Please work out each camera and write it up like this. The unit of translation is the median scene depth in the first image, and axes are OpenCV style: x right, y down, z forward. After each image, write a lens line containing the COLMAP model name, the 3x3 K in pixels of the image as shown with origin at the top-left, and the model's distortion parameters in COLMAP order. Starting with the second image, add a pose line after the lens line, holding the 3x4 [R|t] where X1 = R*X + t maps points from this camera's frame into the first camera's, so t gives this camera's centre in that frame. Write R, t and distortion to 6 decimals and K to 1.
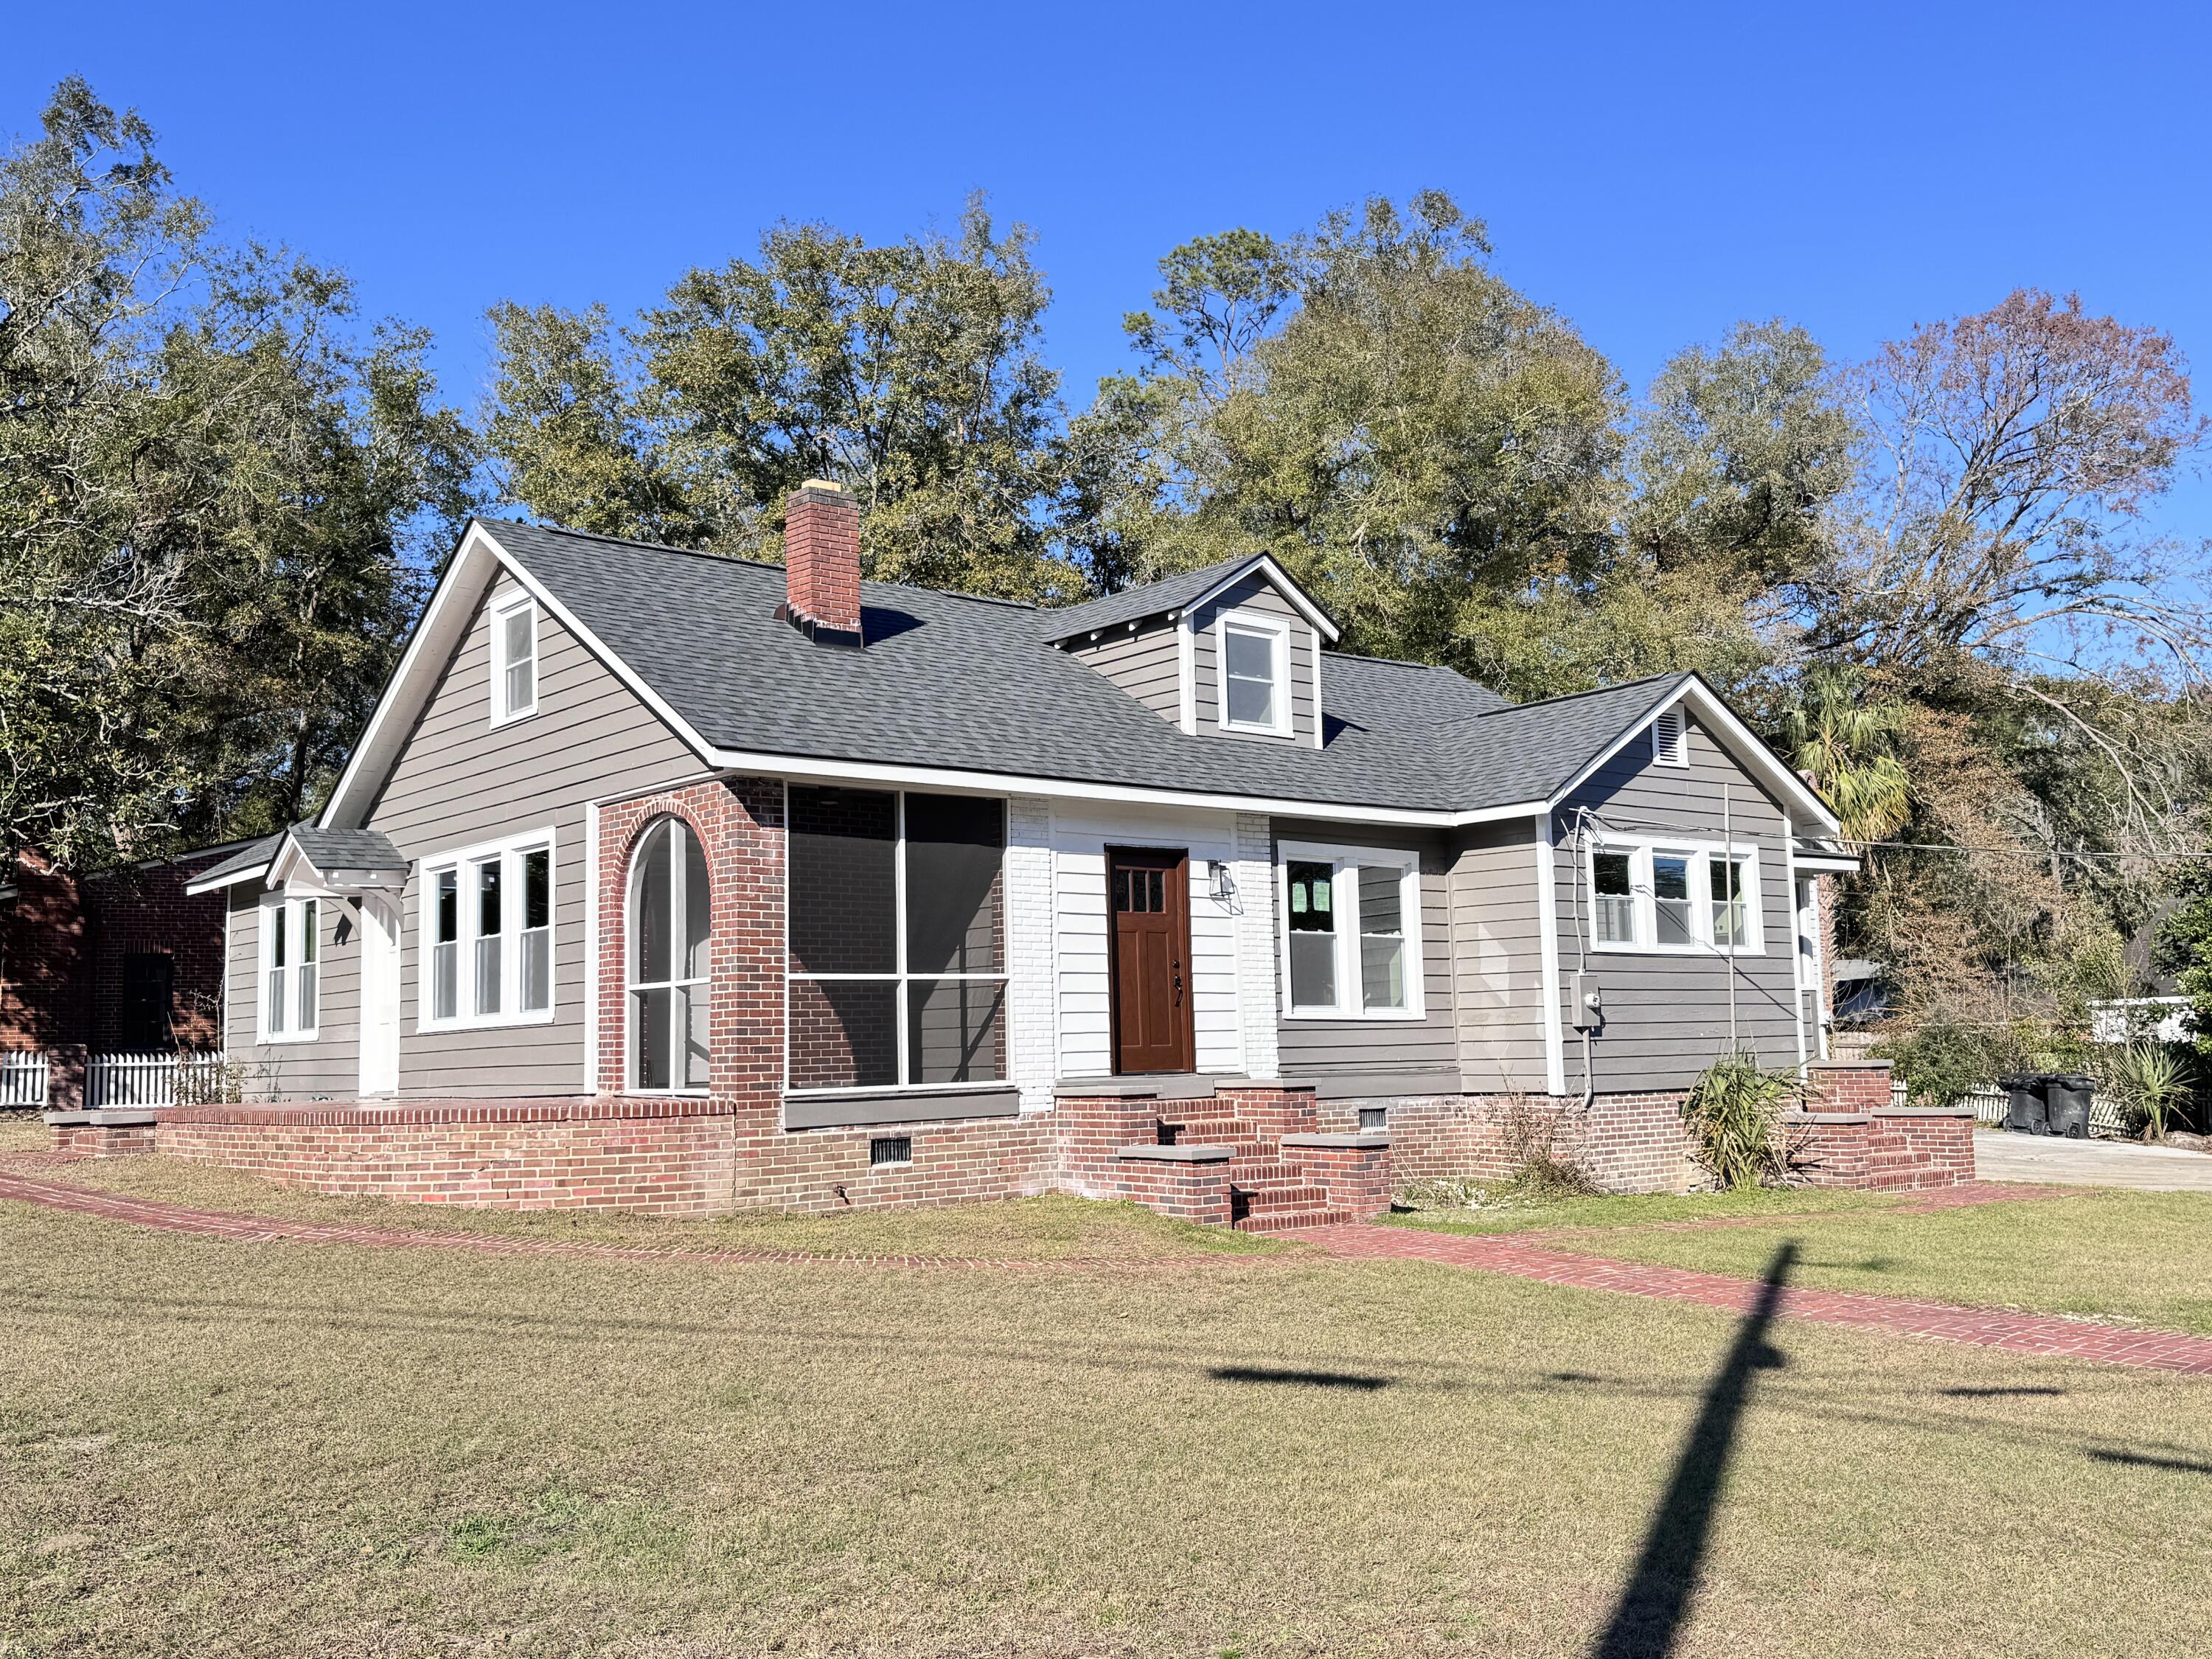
lens RADIAL K [[2036.7, 0, 1121.1], [0, 2036.7, 836.9], [0, 0, 1]] dist [0.170955, -0.305318]
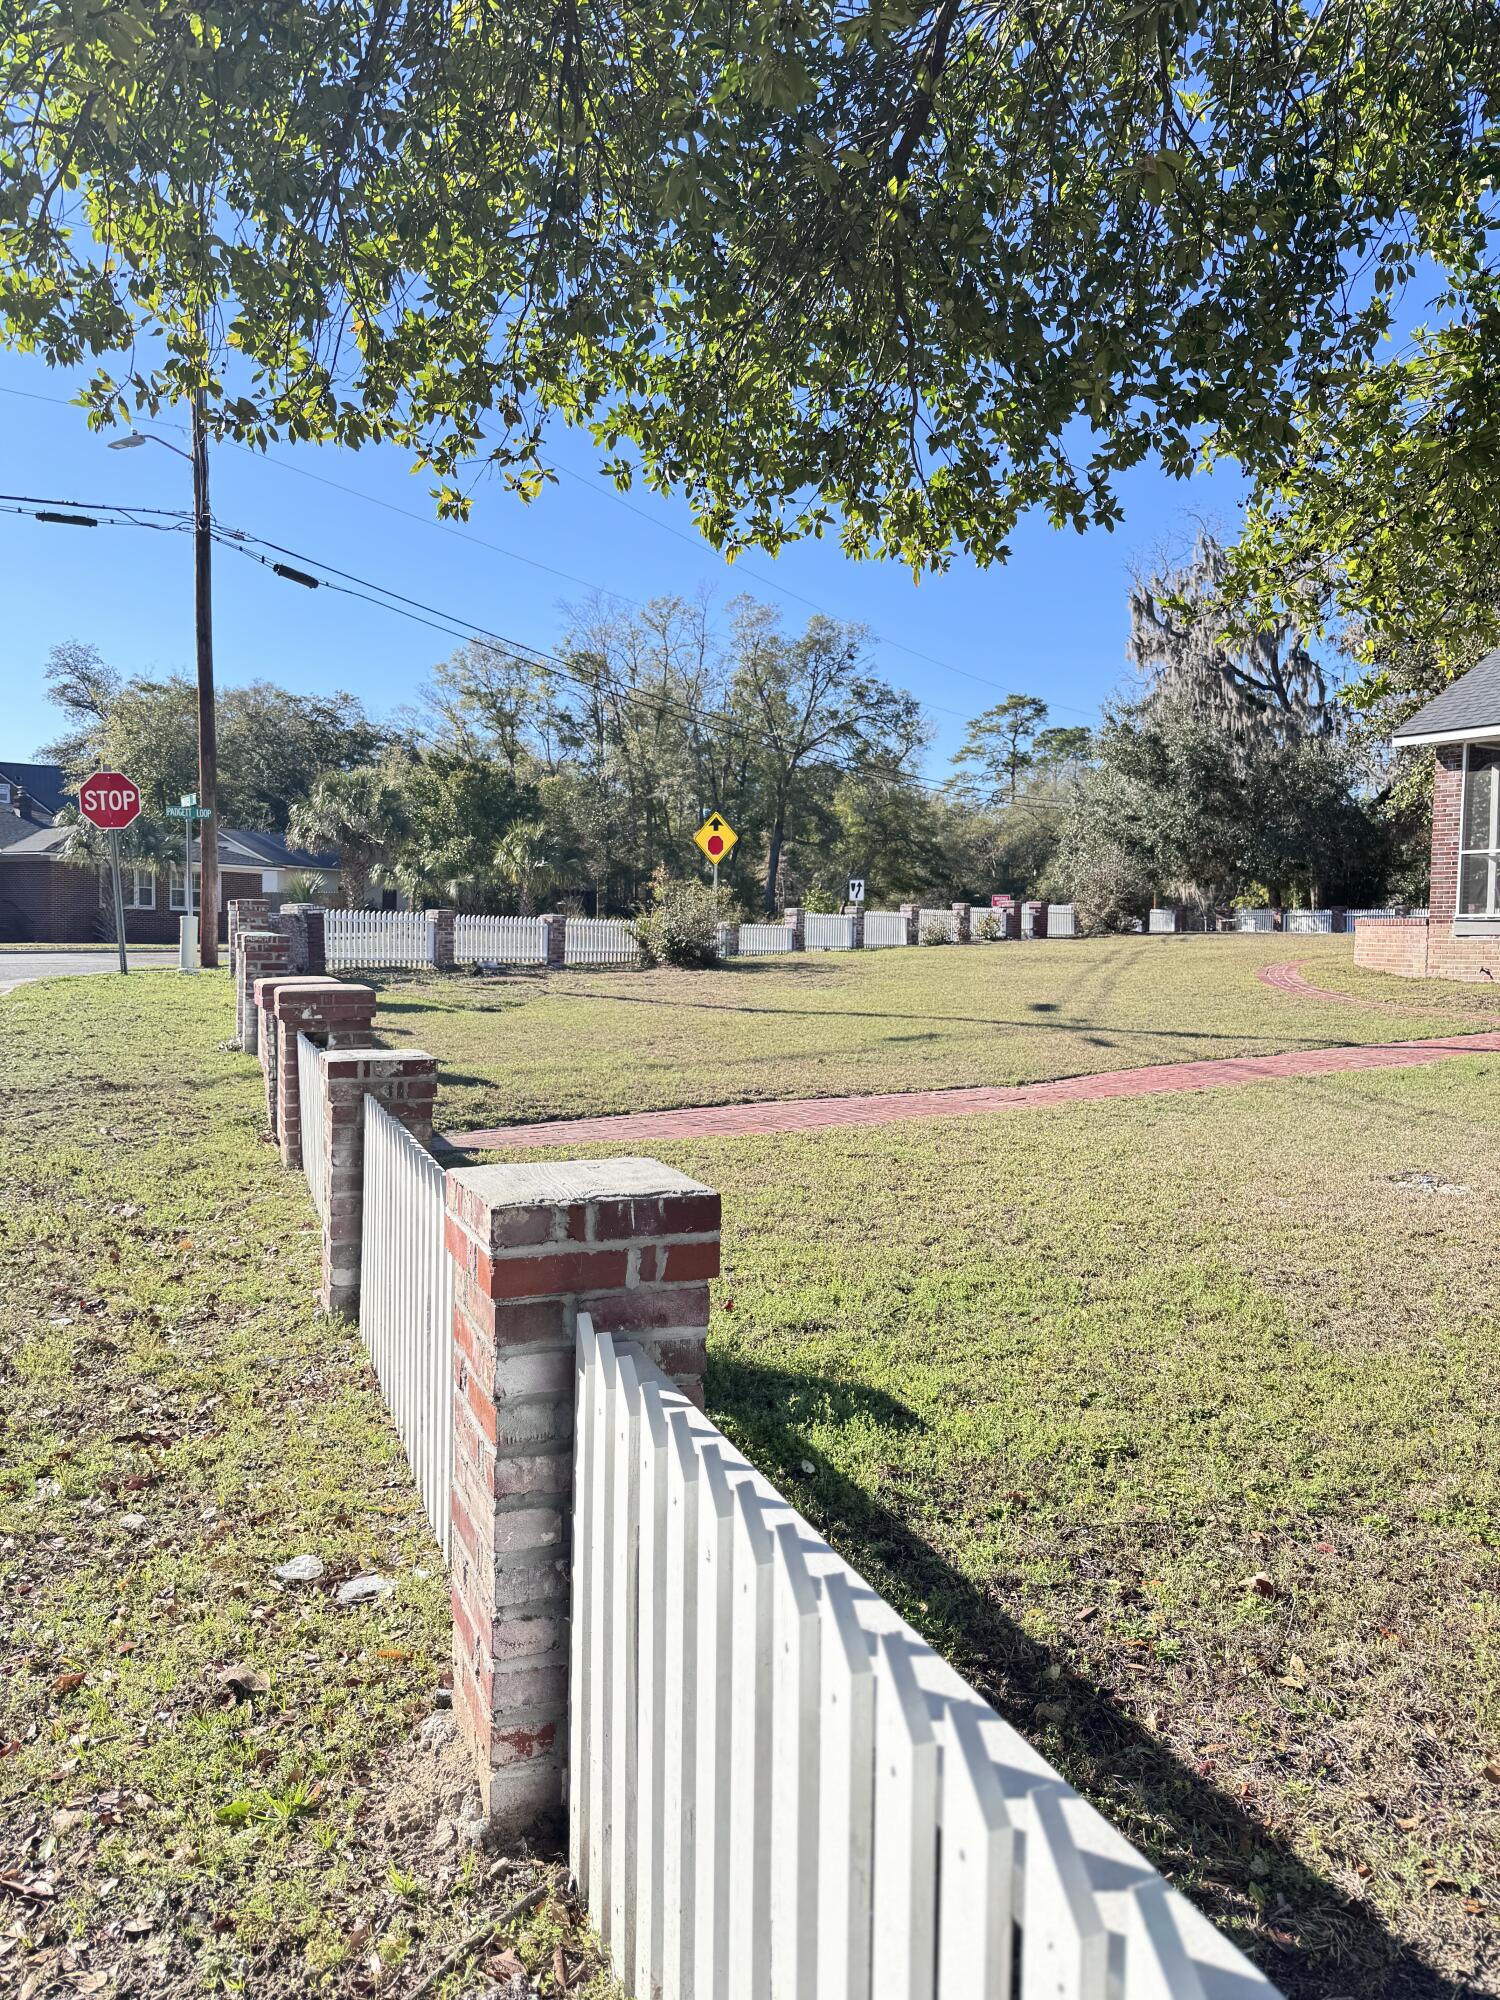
lens RADIAL K [[1403.5, 0, 744.7], [0, 1403.5, 988.0], [0, 0, 1]] dist [0.199379, -0.400456]
pose [[-0.167764, 0.055625, -0.984257, 0.946988], [0.093114, 0.994837, 0.040352, 0.060711], [0.981420, -0.084879, -0.172077, 0.461874]]
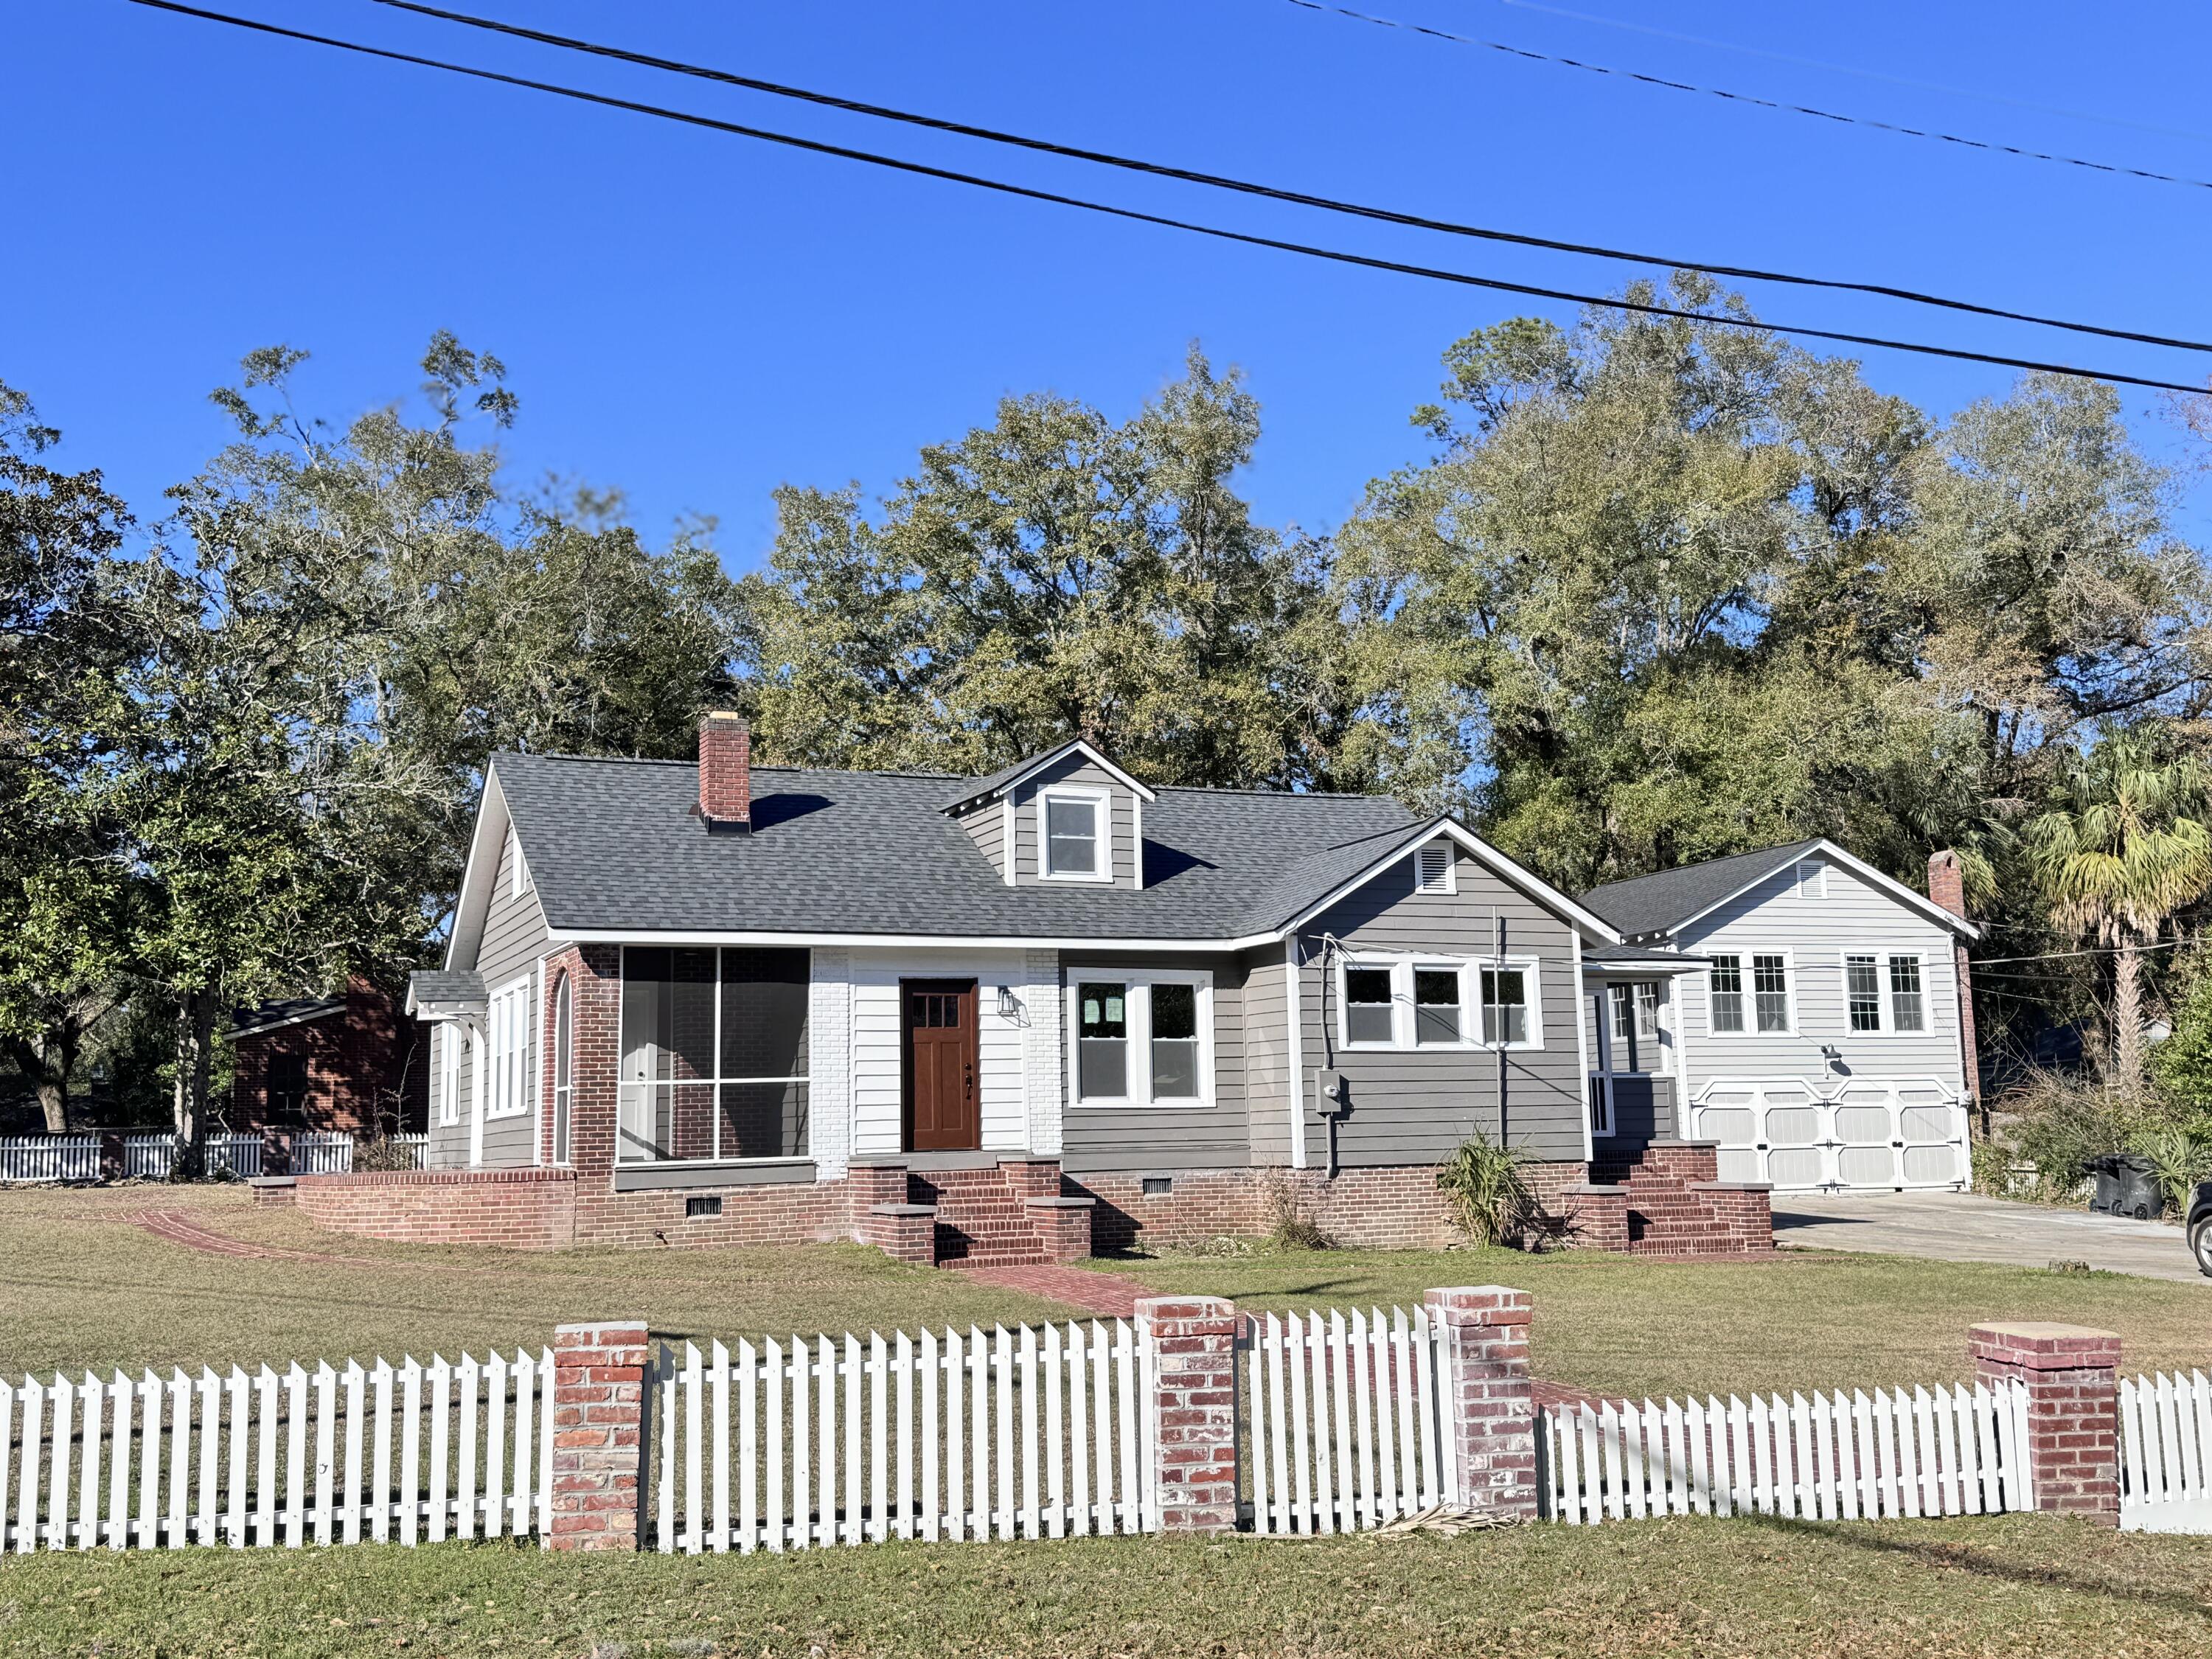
lens RADIAL K [[2209.3, 0, 1126.8], [0, 2209.3, 820.0], [0, 0, 1]] dist [0.187746, -0.410497]
pose [[0.962626, -0.036846, -0.268317, 0.474570], [0.028356, 0.998969, -0.035450, -0.039455], [0.269347, 0.026517, 0.962678, -0.323038]]
